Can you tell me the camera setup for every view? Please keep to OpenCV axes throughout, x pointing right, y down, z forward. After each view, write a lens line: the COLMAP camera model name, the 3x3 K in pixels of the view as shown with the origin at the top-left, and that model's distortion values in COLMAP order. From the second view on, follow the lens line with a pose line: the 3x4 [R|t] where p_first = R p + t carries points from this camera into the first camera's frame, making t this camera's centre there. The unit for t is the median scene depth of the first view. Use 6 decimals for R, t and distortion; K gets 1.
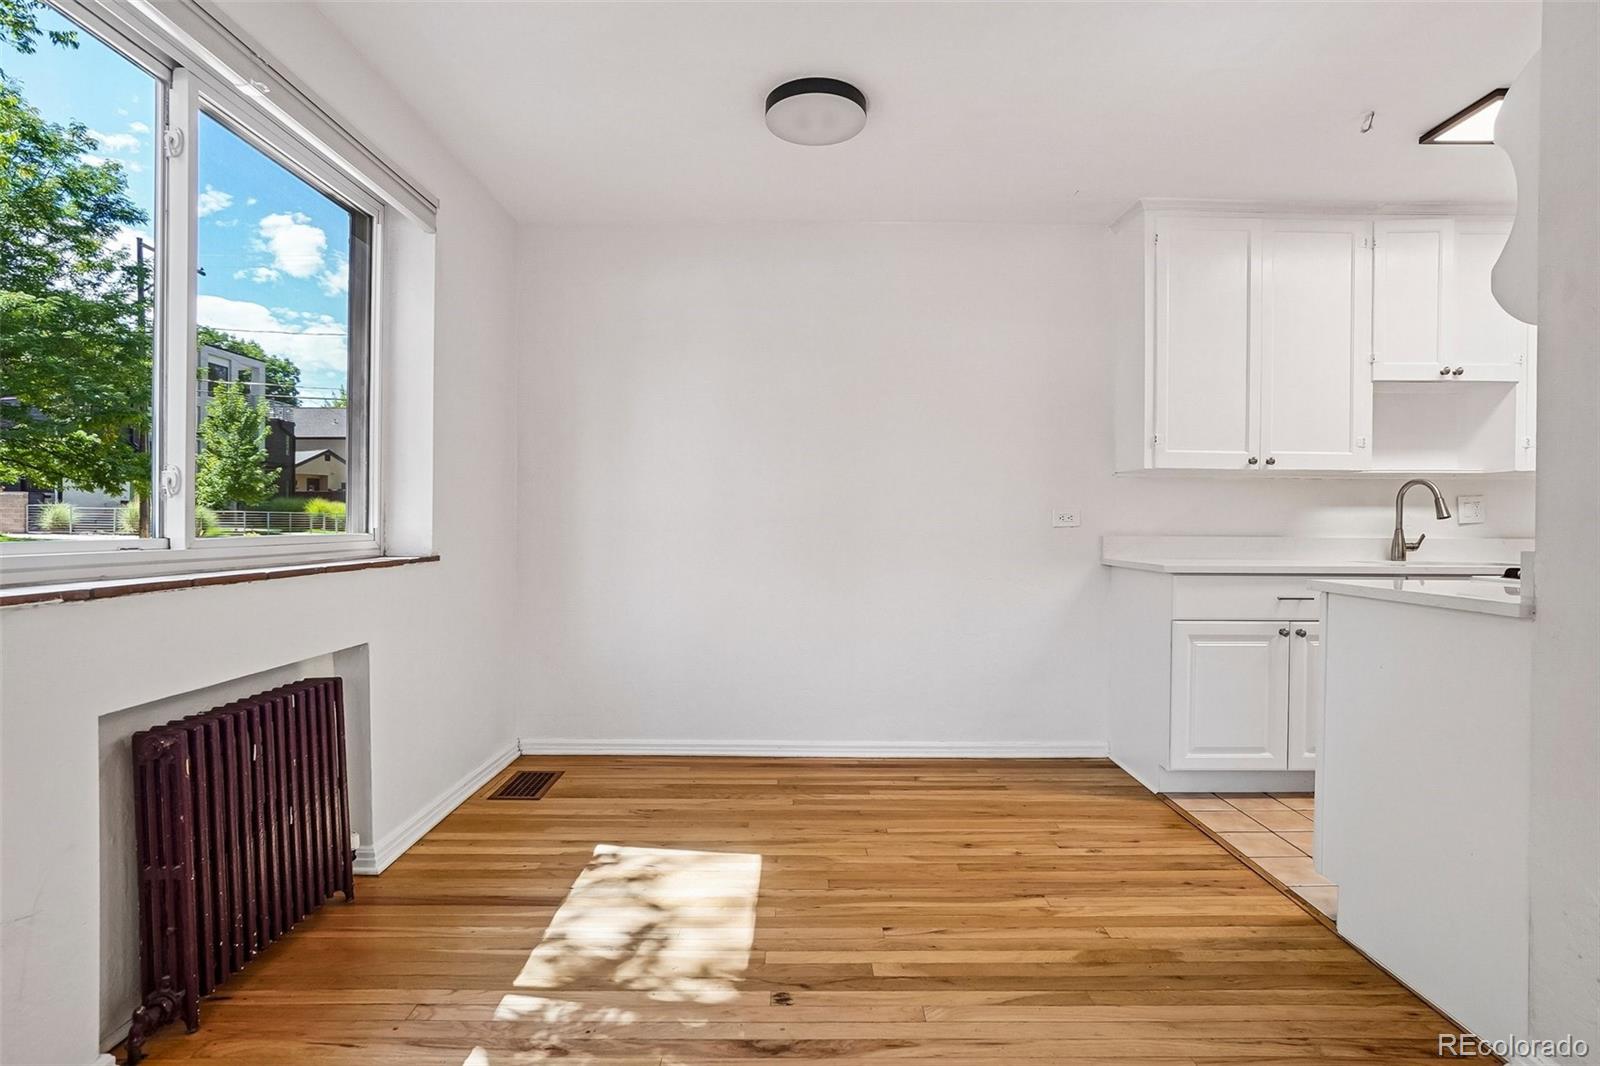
lens RADIAL K [[782.7, 0, 800.0], [0, 782.7, 533.0], [0, 0, 1]] dist [-0.021048, 0.000485]
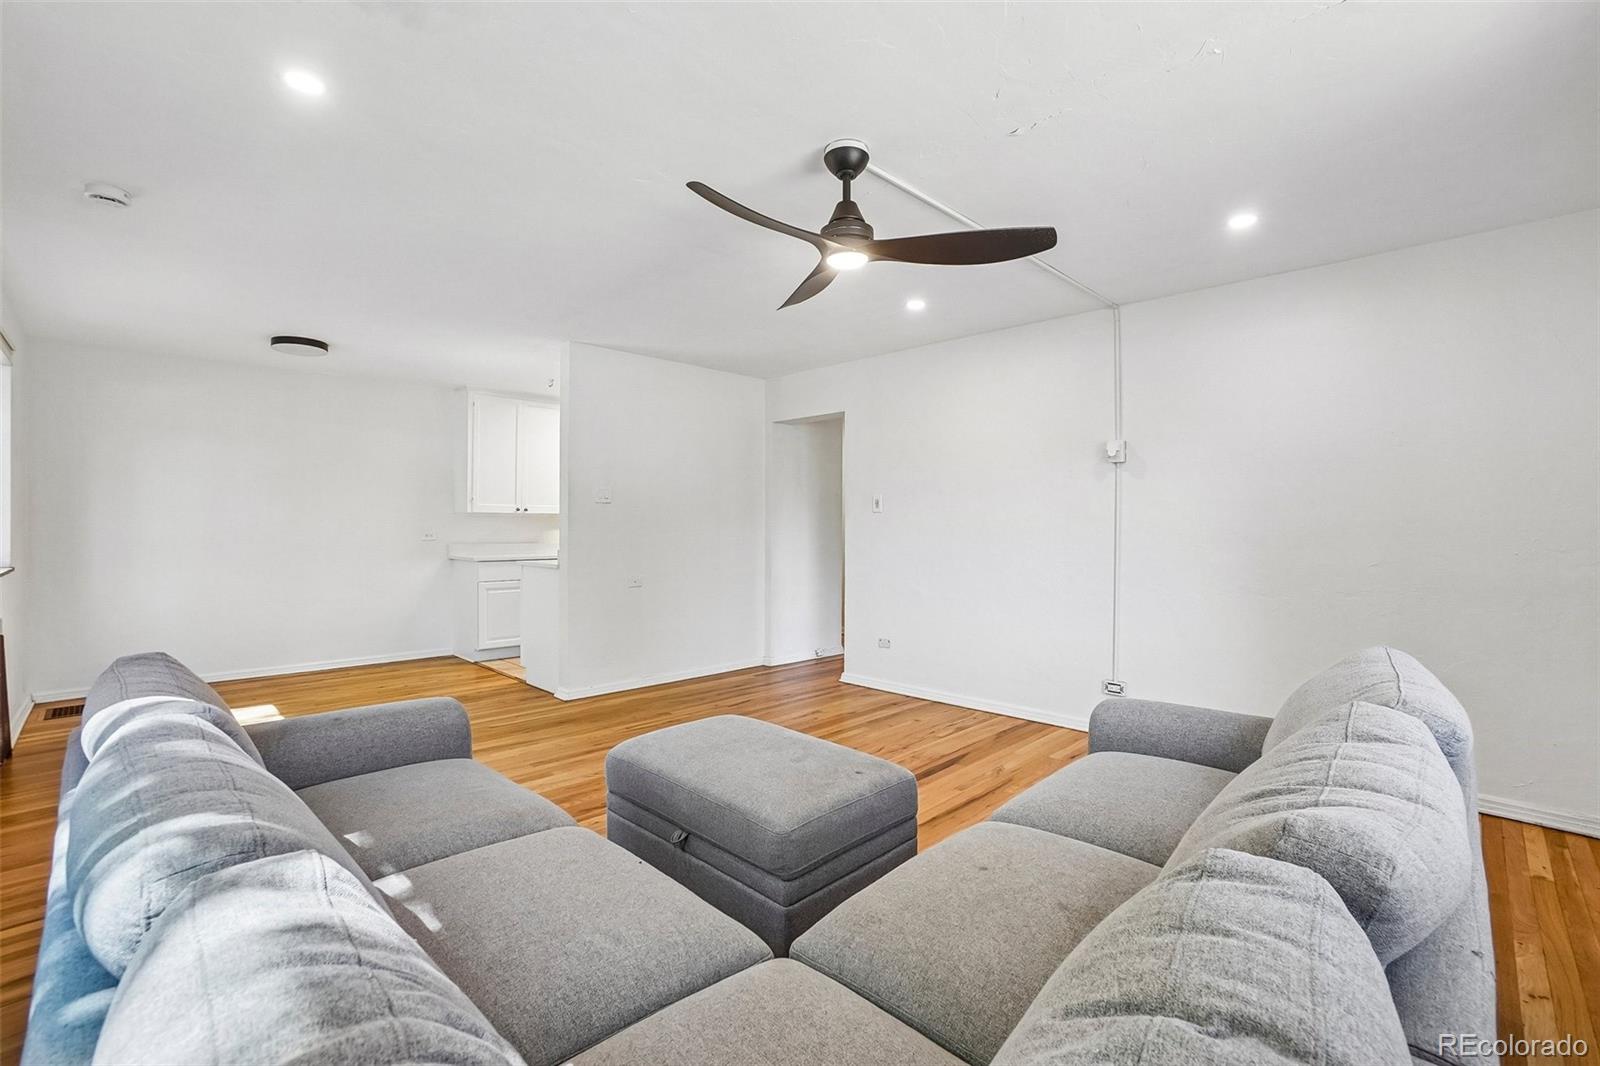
lens RADIAL K [[711.0, 0, 796.0], [0, 711.0, 526.8], [0, 0, 1]] dist [-0.065420, 0.023100]
pose [[0.709221, -0.002997, 0.704980, -0.304609], [0.010343, 0.999928, -0.006155, -0.025560], [-0.704910, 0.011657, 0.709201, -1.108205]]
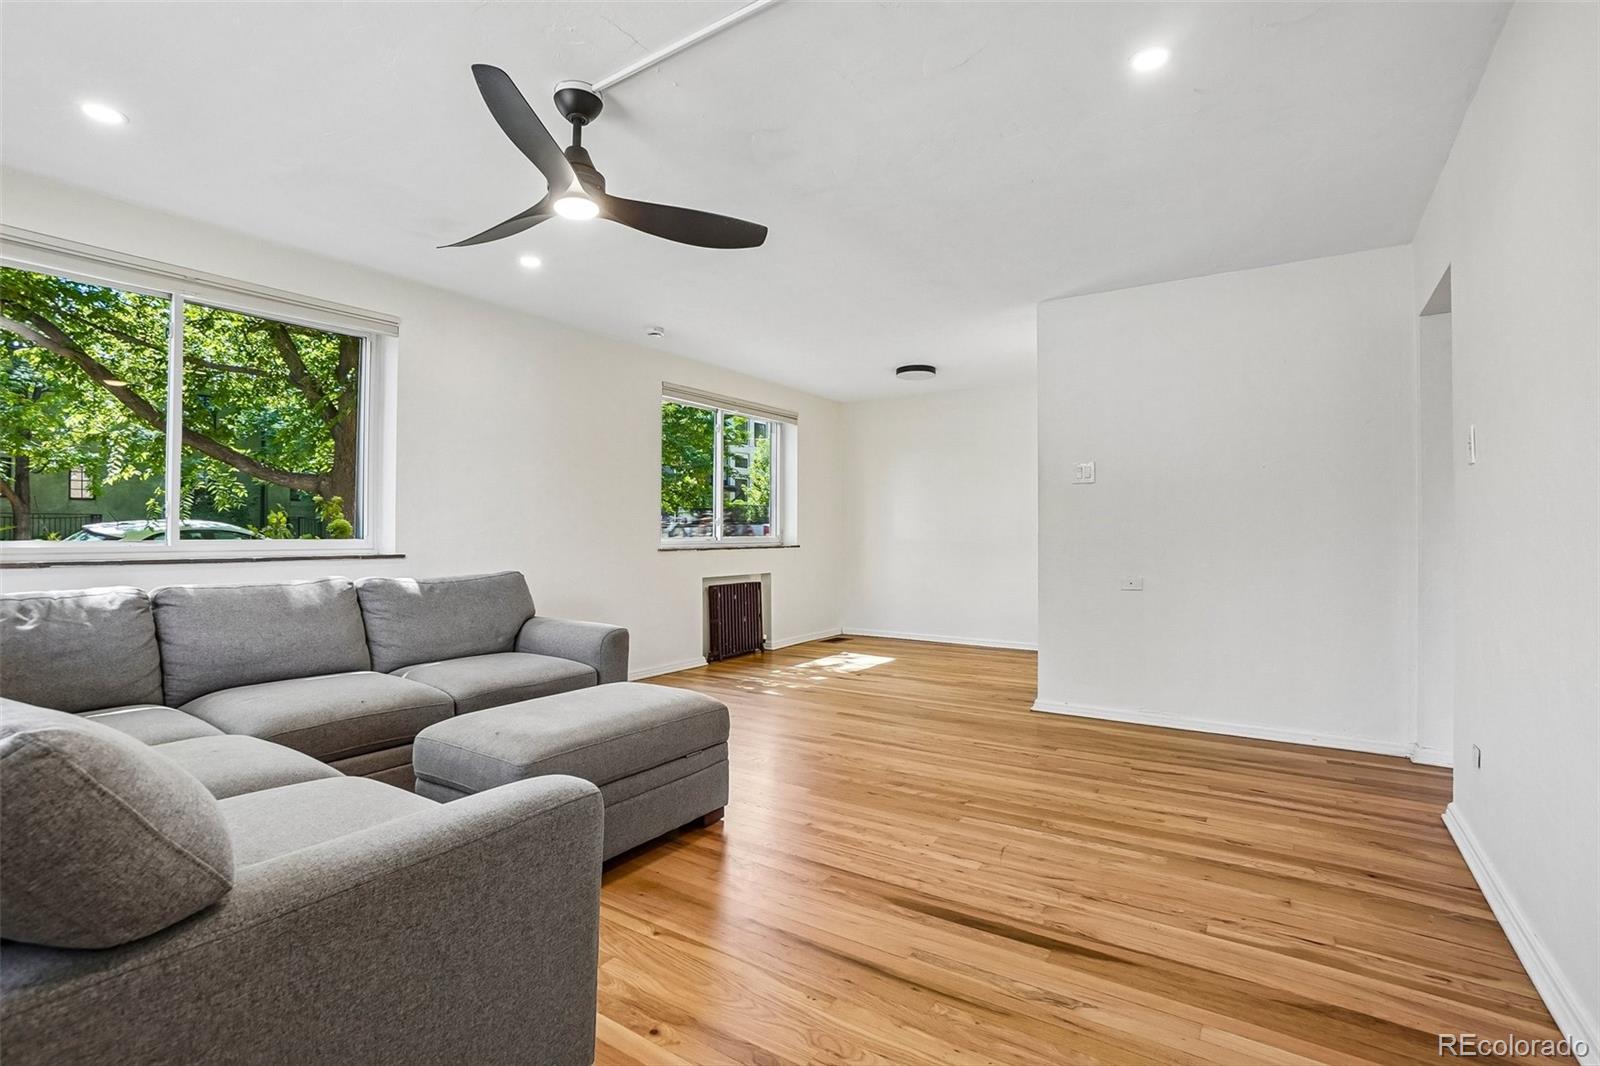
lens RADIAL K [[747.8, 0, 800.1], [0, 747.8, 514.3], [0, 0, 1]] dist [-0.040893, 0.018522]
pose [[0.826246, -0.019718, -0.562965, 0.975968], [-0.001953, 0.999281, -0.037867, 0.021275], [0.563307, 0.032387, 0.825613, -1.110090]]
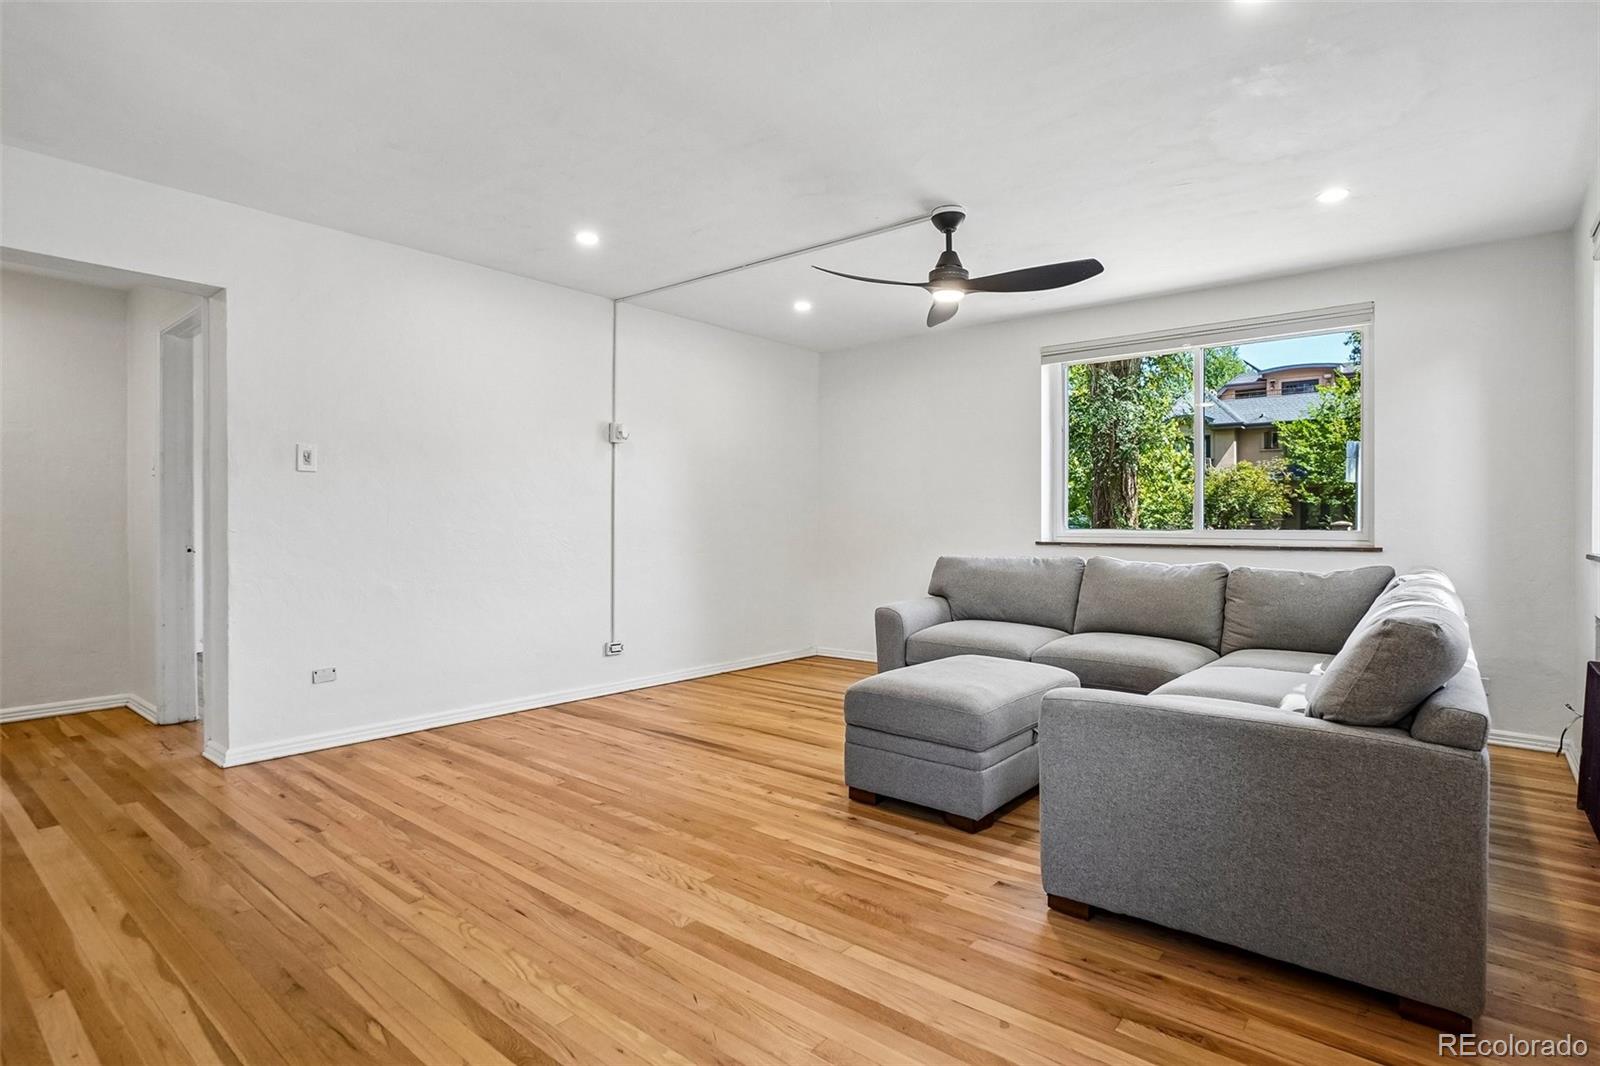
lens RADIAL K [[815.1, 0, 800.0], [0, 815.1, 533.0], [0, 0, 1]] dist [-0.044622, 0.024649]
pose [[-0.764187, -0.016246, 0.644790, -0.323918], [0.002057, 0.999616, 0.027624, -0.006336], [-0.644991, 0.022436, -0.763861, 0.537133]]
